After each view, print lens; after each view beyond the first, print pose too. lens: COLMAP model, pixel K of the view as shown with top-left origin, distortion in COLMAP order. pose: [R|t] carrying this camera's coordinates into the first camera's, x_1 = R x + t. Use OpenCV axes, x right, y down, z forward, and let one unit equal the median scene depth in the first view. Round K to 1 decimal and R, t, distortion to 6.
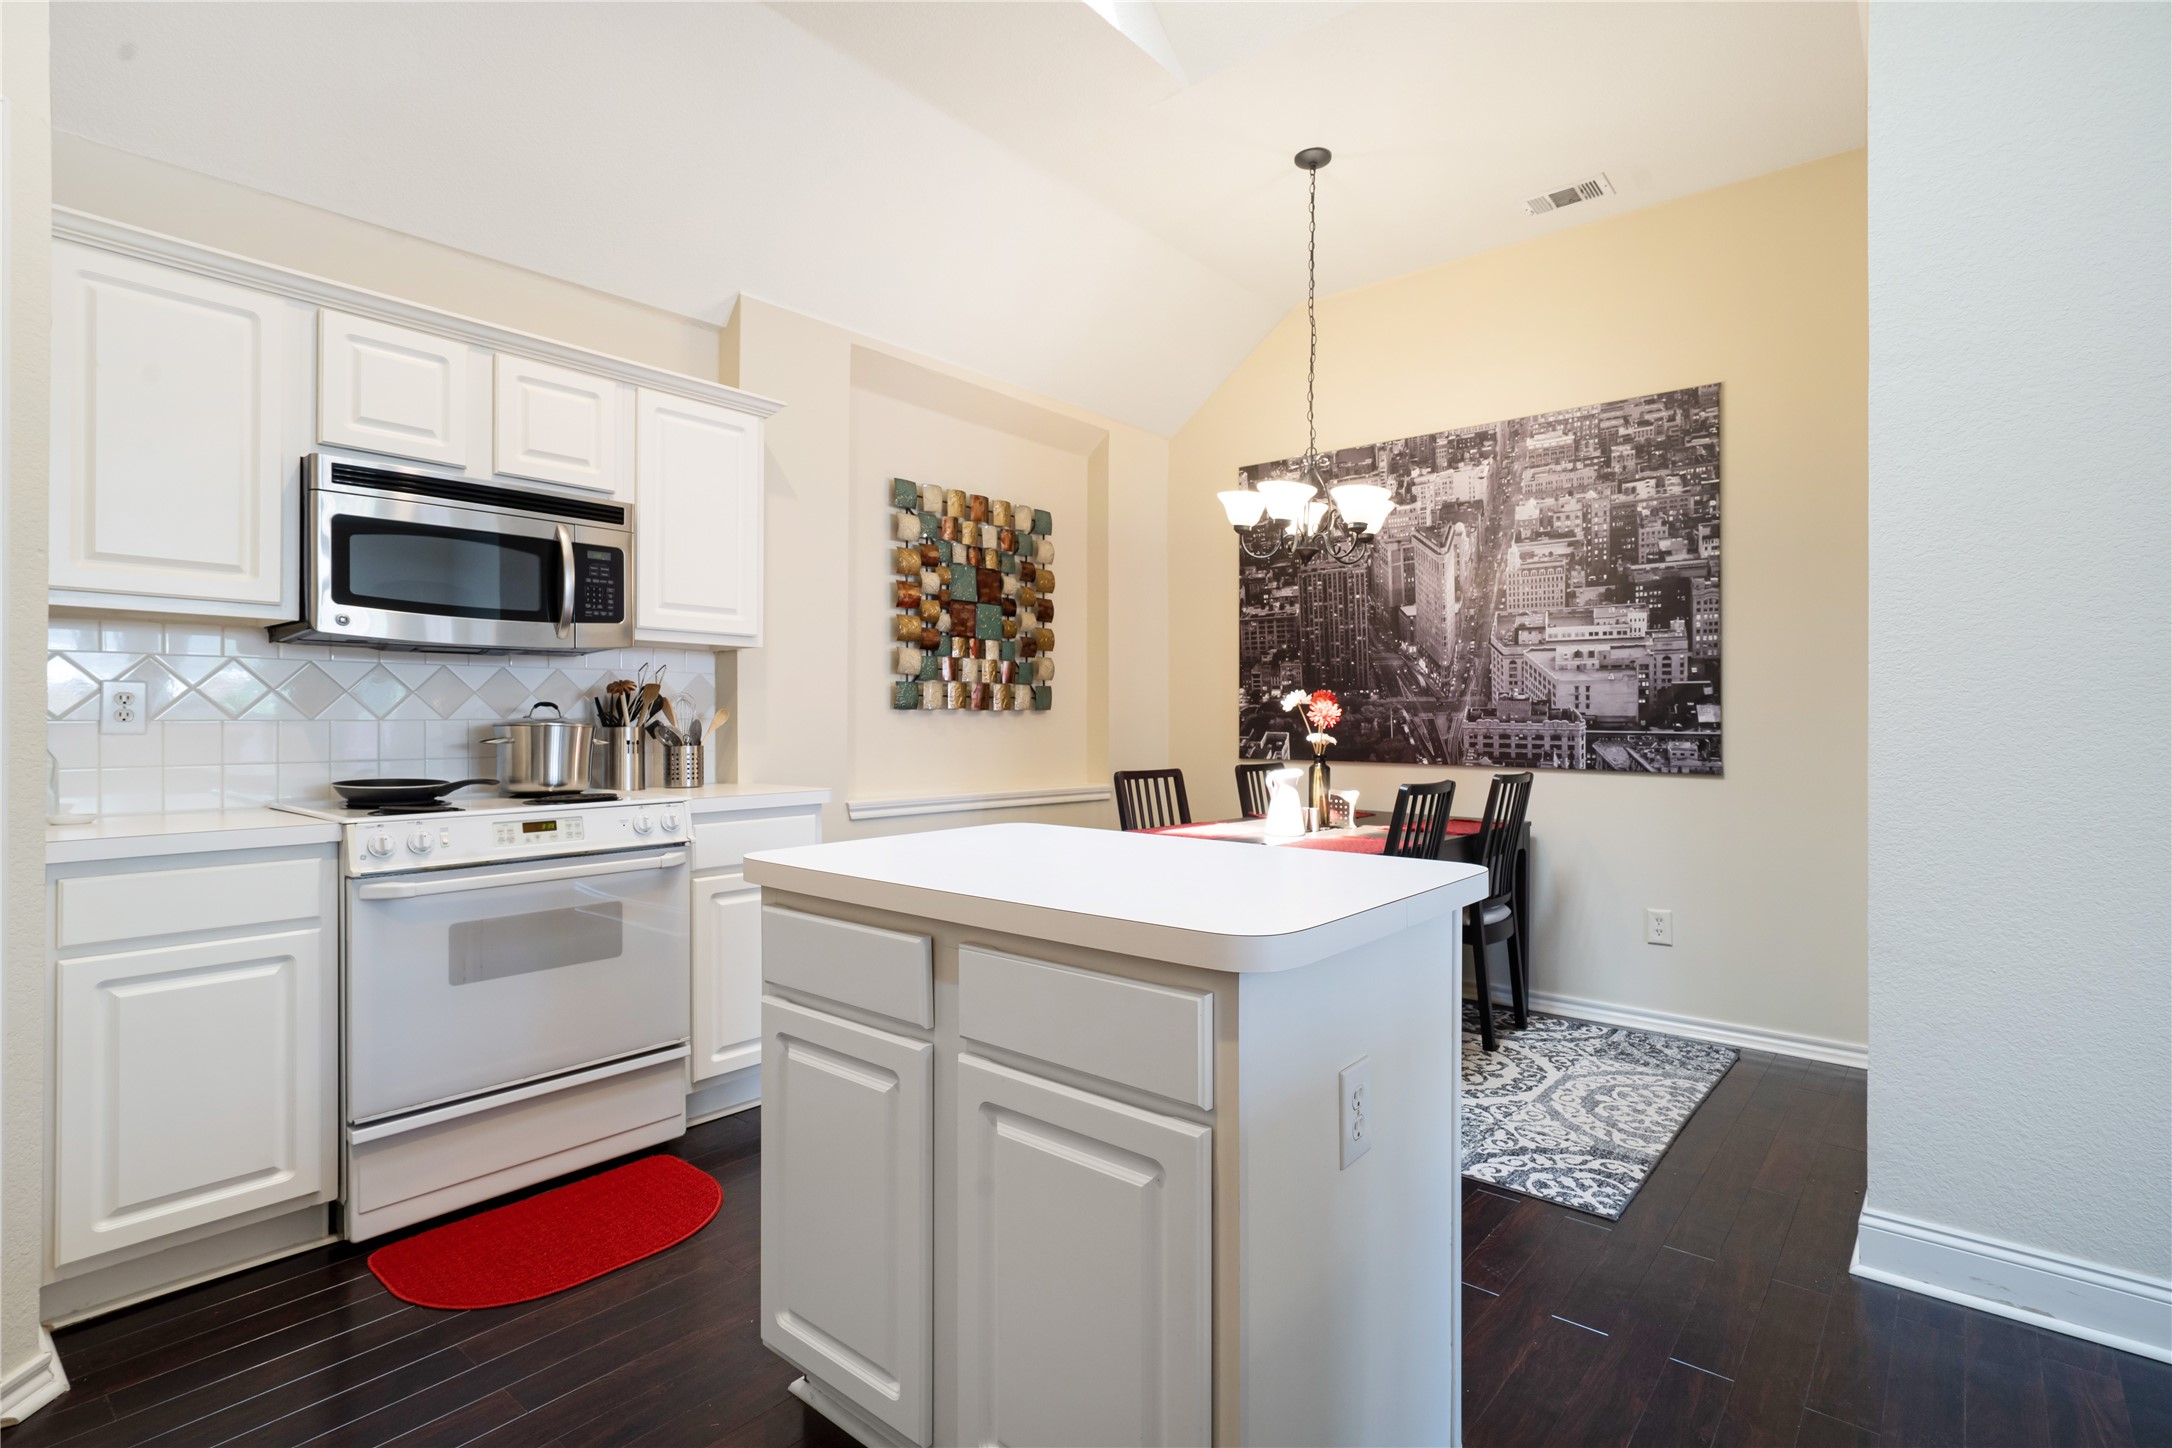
lens RADIAL K [[1024.6, 0, 1098.6], [0, 1024.6, 715.4], [0, 0, 1]] dist [0.000192, 0.000215]
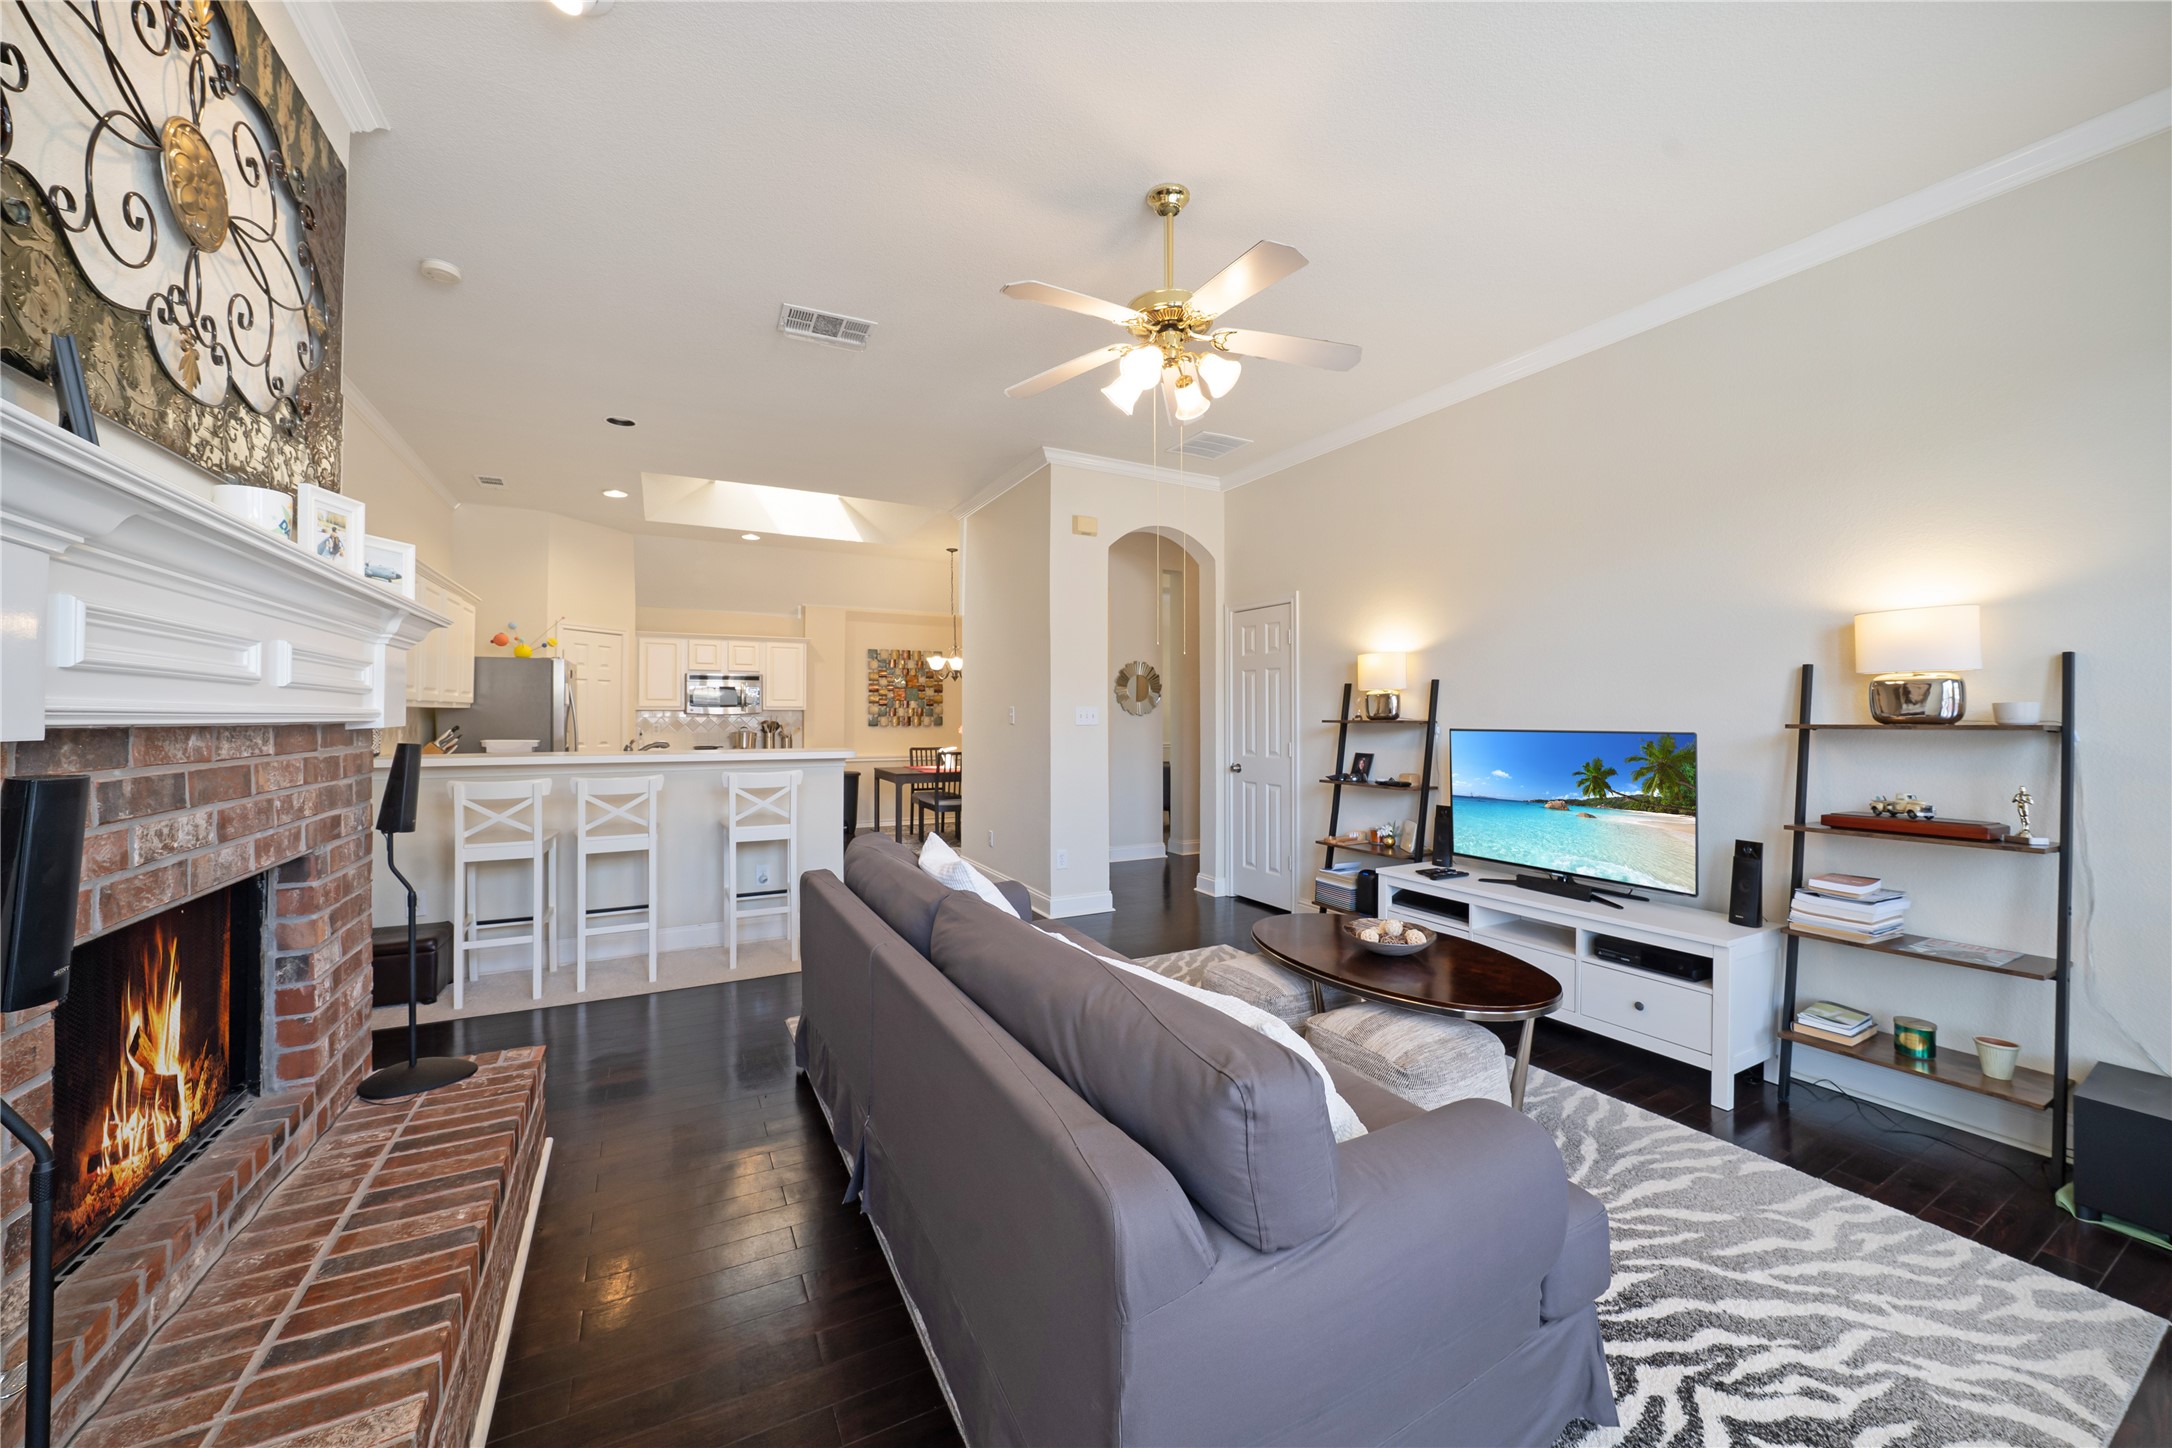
lens RADIAL K [[788.4, 0, 1086.3], [0, 788.4, 718.8], [0, 0, 1]] dist [-0.021161, 0.000042]
pose [[0.928173, 0.000371, -0.372149, 1.245805], [0.002193, 0.999977, 0.006466, -0.041366], [0.372143, -0.006817, 0.928150, -0.895861]]
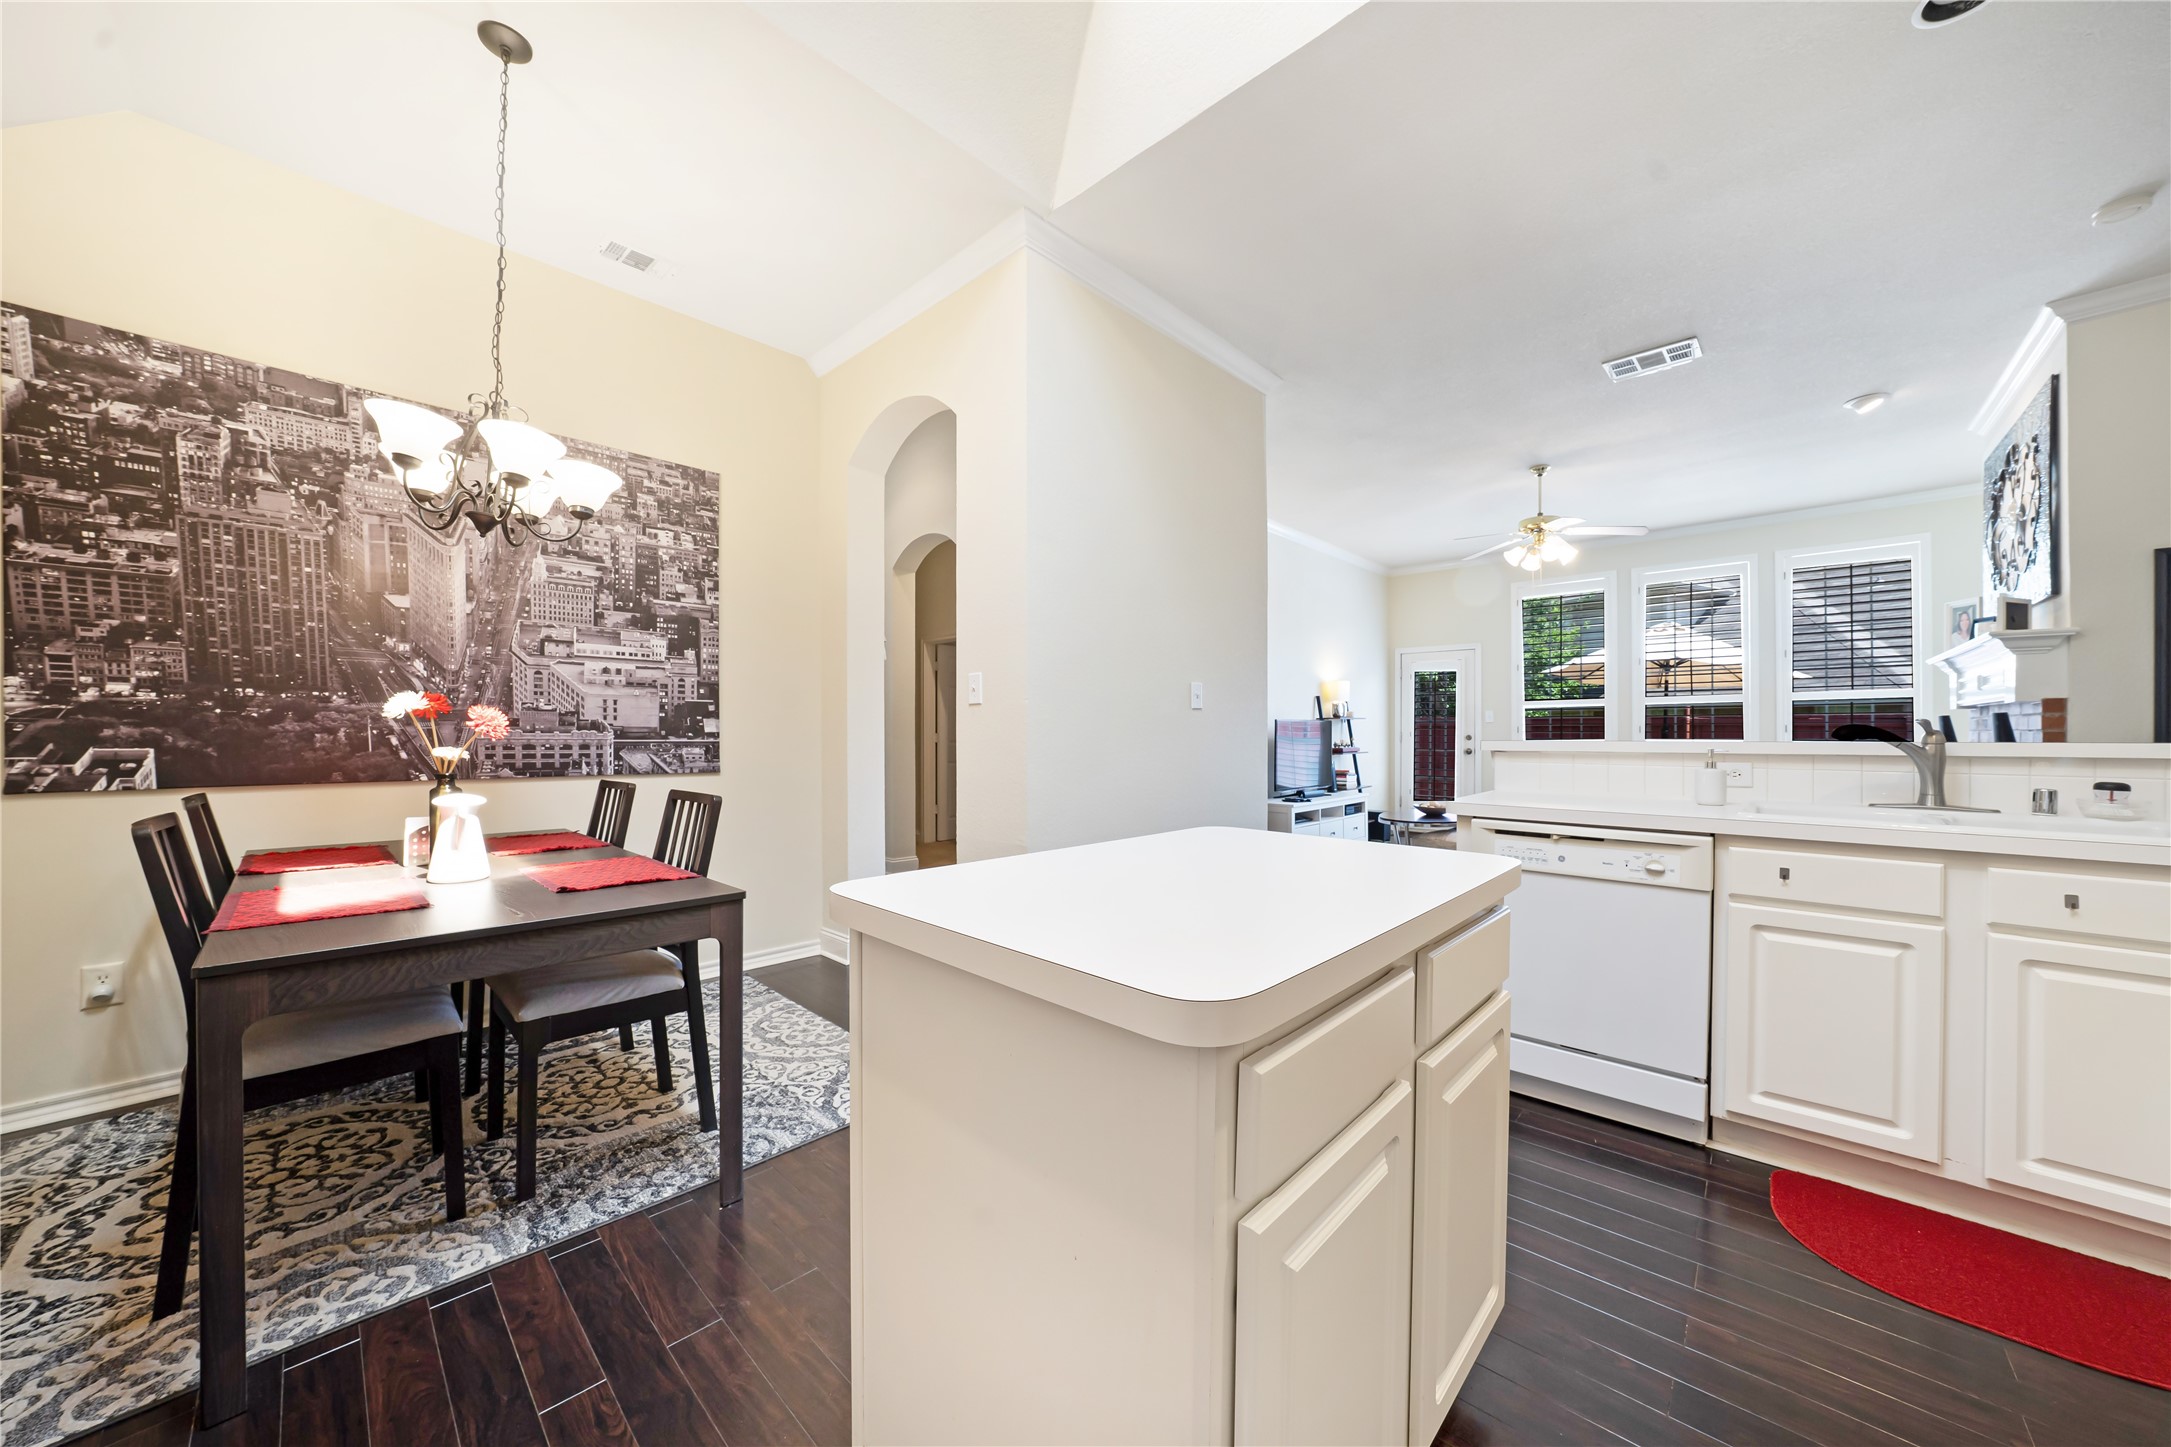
lens RADIAL K [[758.9, 0, 1087.4], [0, 758.9, 728.4], [0, 0, 1]] dist [-0.015678, 0.000416]
pose [[0.062325, 0.001982, 0.998054, -0.300417], [-0.007048, 0.999974, -0.001546, -0.000081], [-0.998031, -0.006938, 0.062337, 0.425073]]
